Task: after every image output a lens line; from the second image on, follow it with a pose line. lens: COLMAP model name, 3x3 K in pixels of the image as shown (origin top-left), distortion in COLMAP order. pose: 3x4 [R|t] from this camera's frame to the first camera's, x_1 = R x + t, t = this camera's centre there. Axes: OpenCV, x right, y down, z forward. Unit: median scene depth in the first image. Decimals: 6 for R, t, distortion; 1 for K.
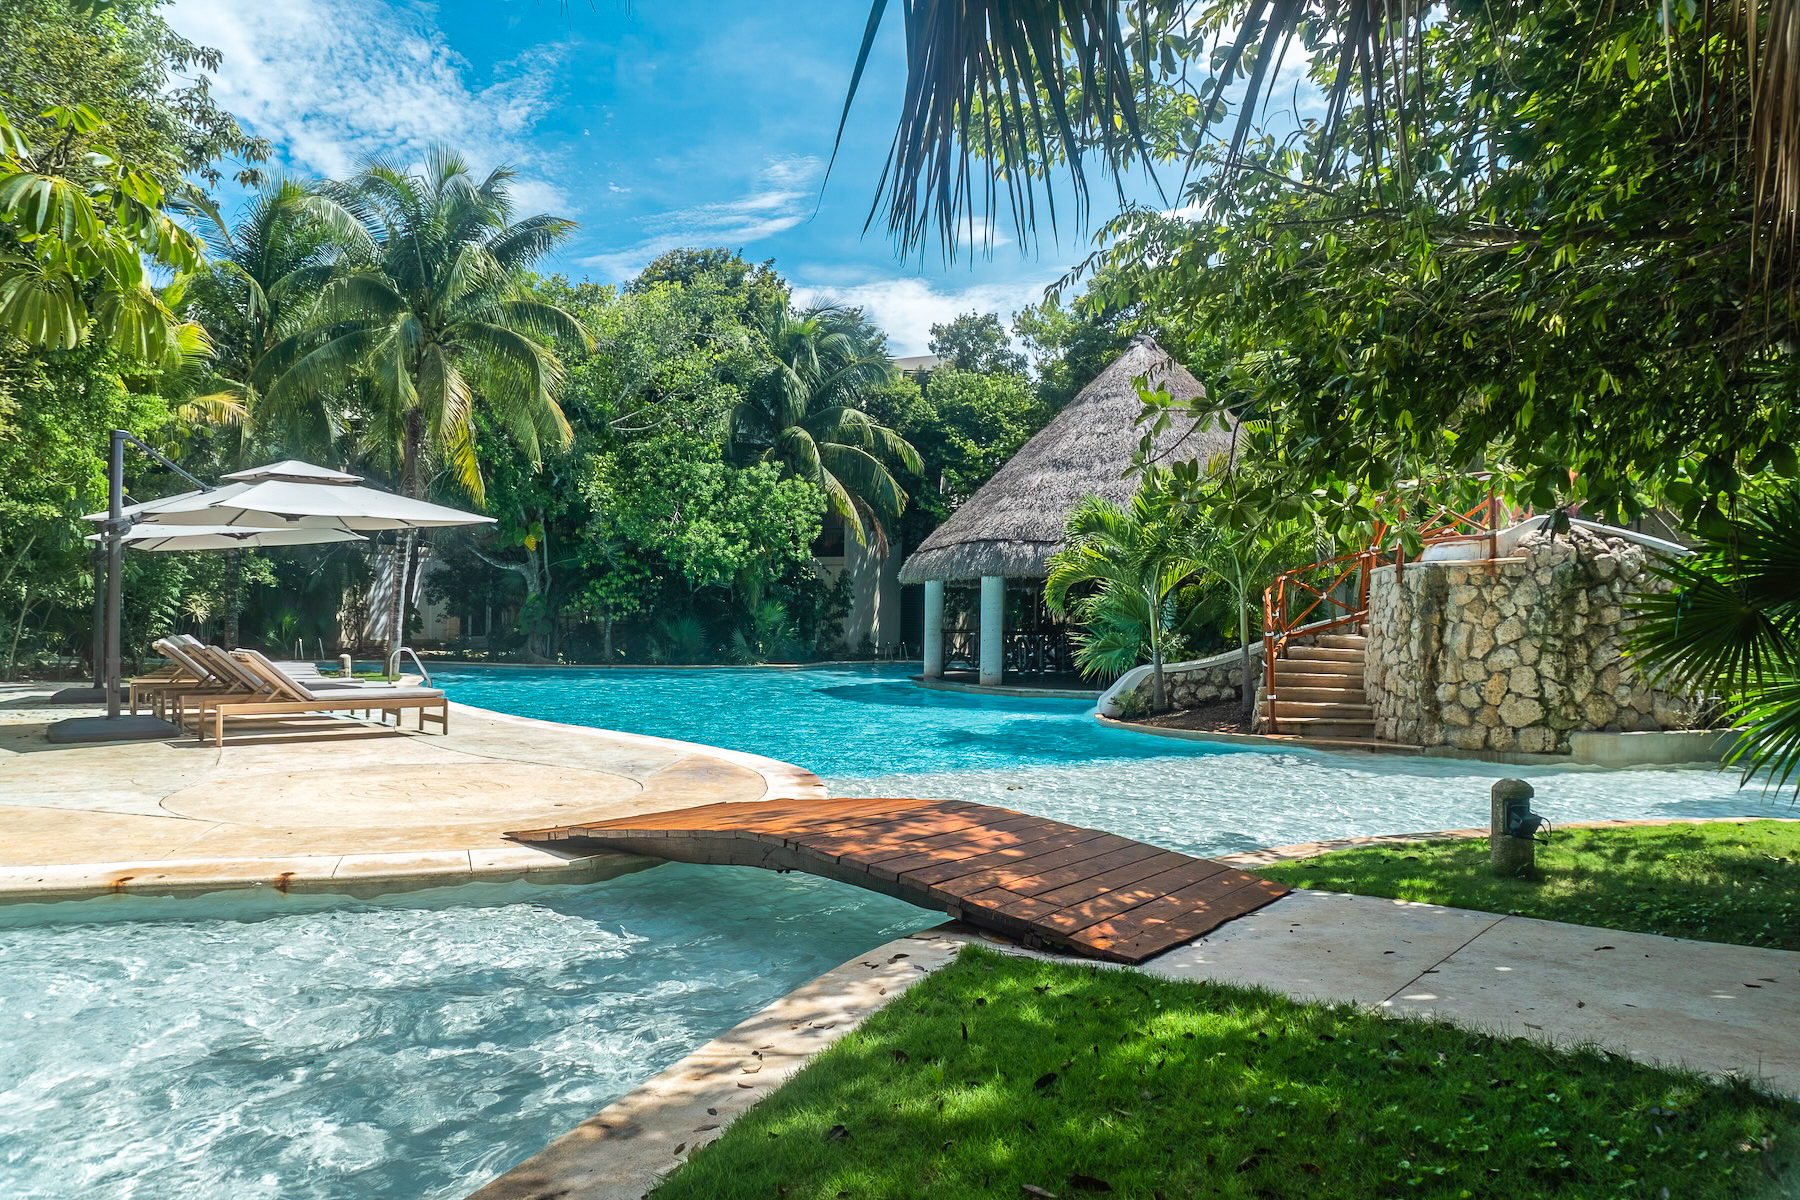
lens RADIAL K [[1187.4, 0, 907.7], [0, 1187.4, 620.8], [0, 0, 1]] dist [-0.010553, -0.003503]
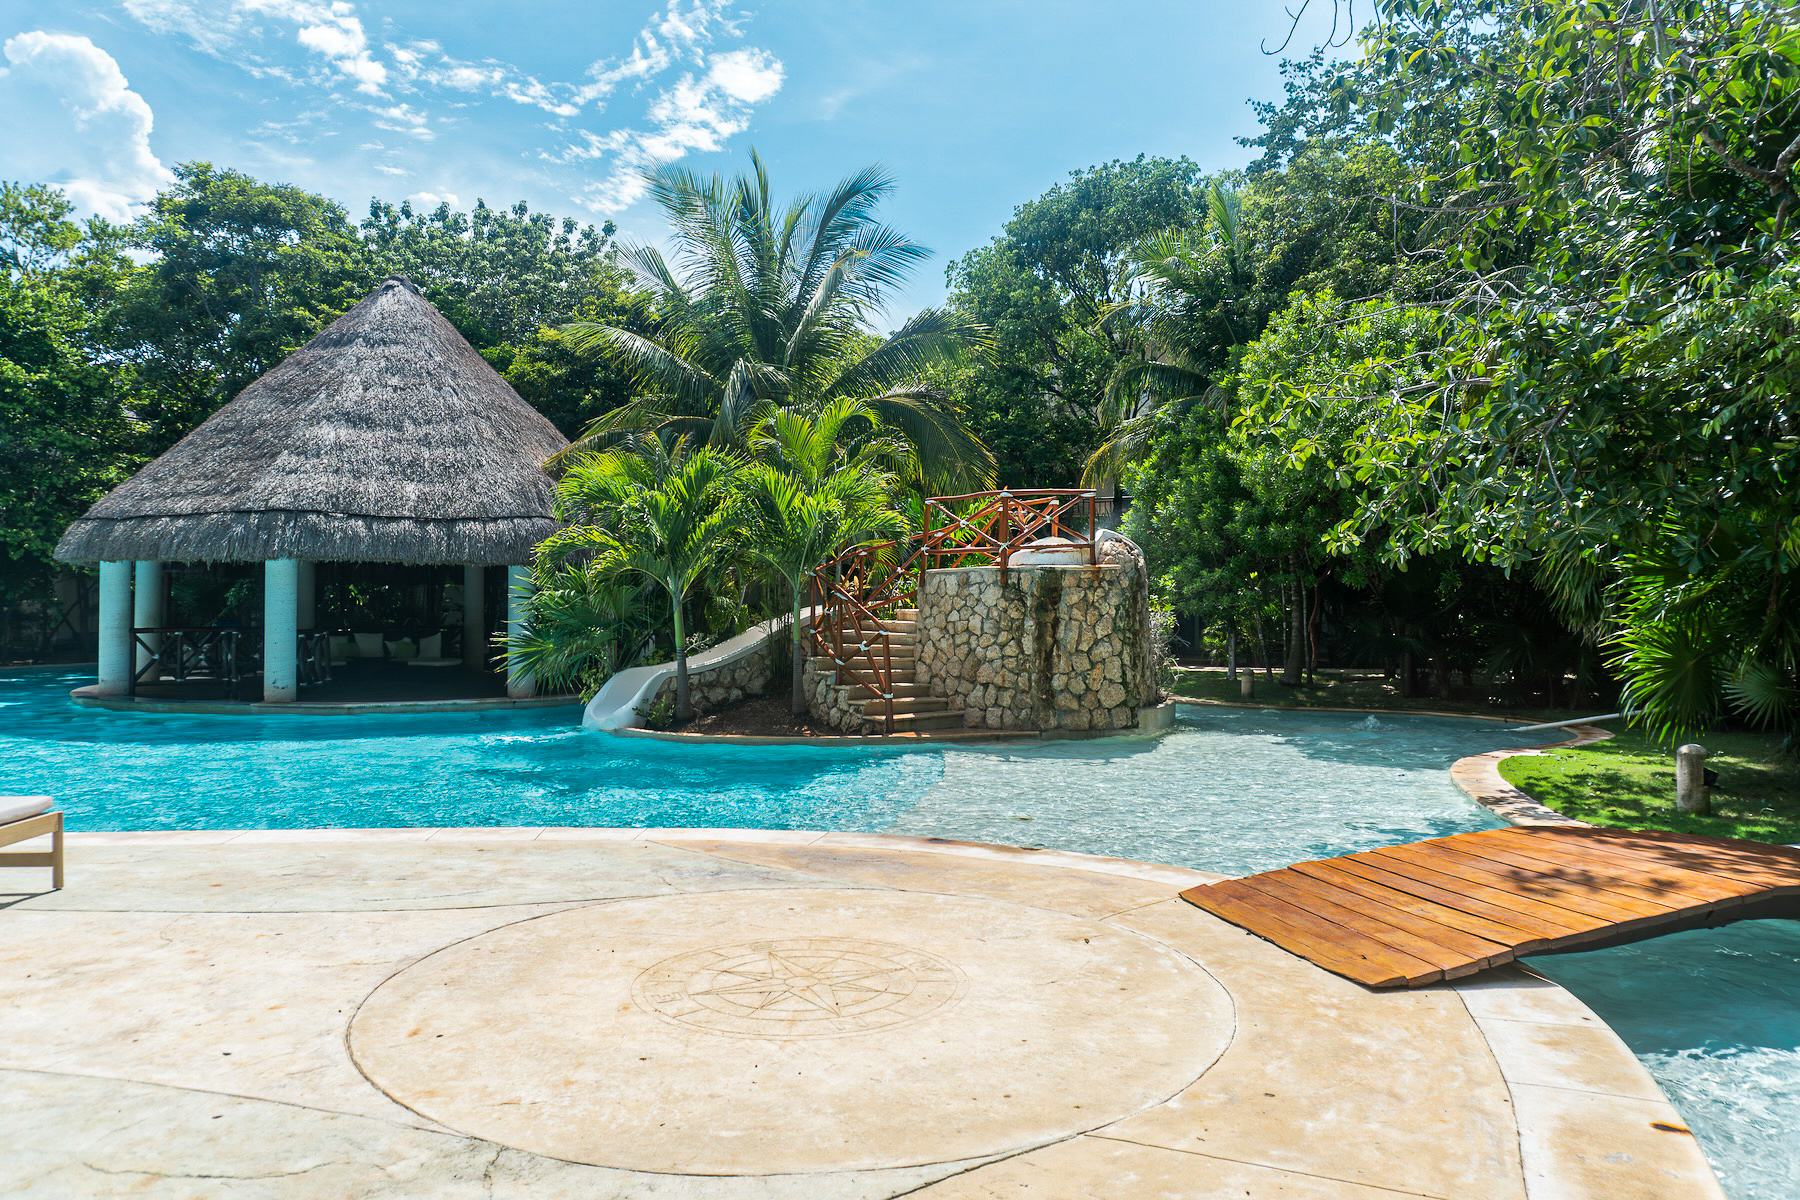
lens RADIAL K [[1187.4, 0, 907.7], [0, 1187.4, 620.8], [0, 0, 1]] dist [-0.010553, -0.003503]
pose [[0.609362, -0.015294, 0.792745, -0.262673], [0.002748, 0.999849, 0.017177, -0.008826], [-0.792887, -0.008289, 0.609312, 0.210418]]
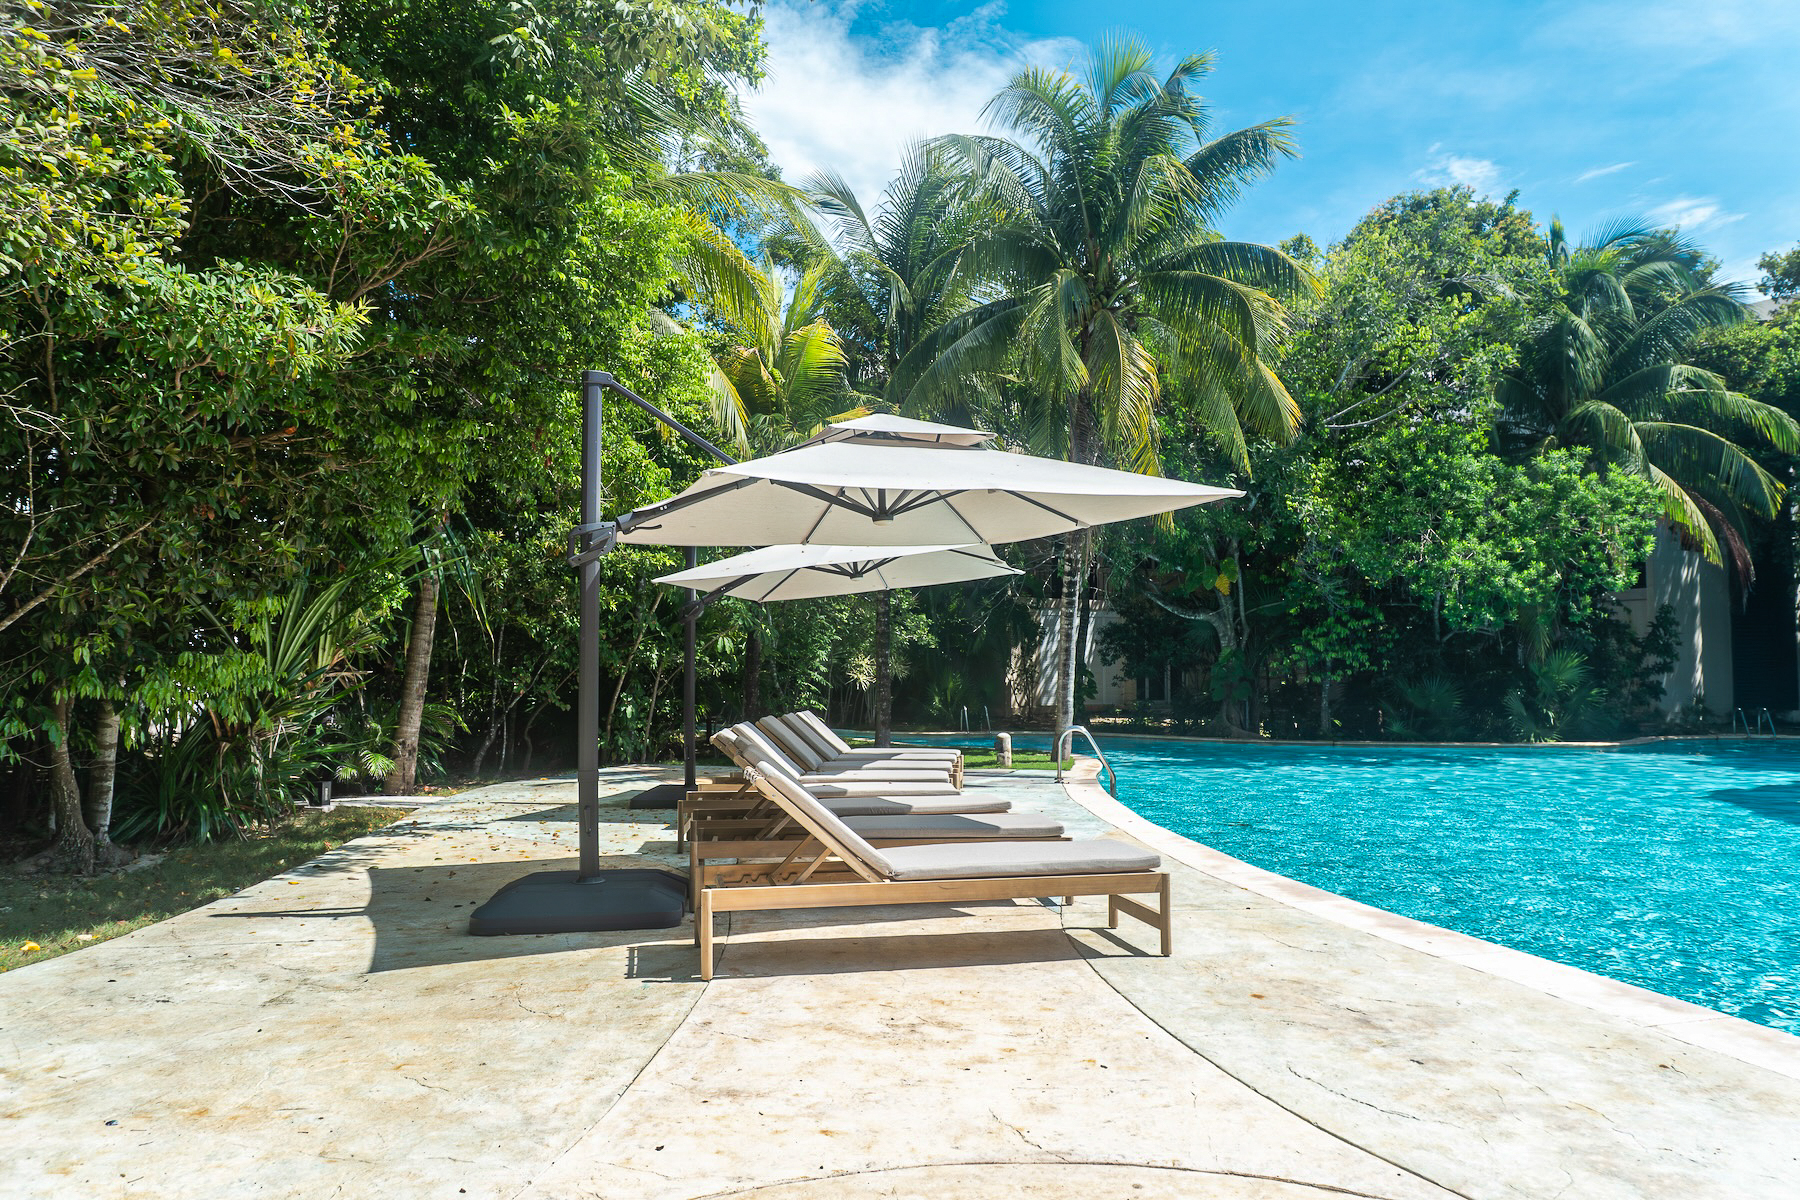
lens RADIAL K [[1187.4, 0, 907.7], [0, 1187.4, 620.8], [0, 0, 1]] dist [-0.010553, -0.003503]
pose [[0.856375, -0.037424, -0.514996, -0.112804], [0.012281, 0.998564, -0.052142, -0.003722], [0.516208, 0.038329, 0.855605, 0.266042]]
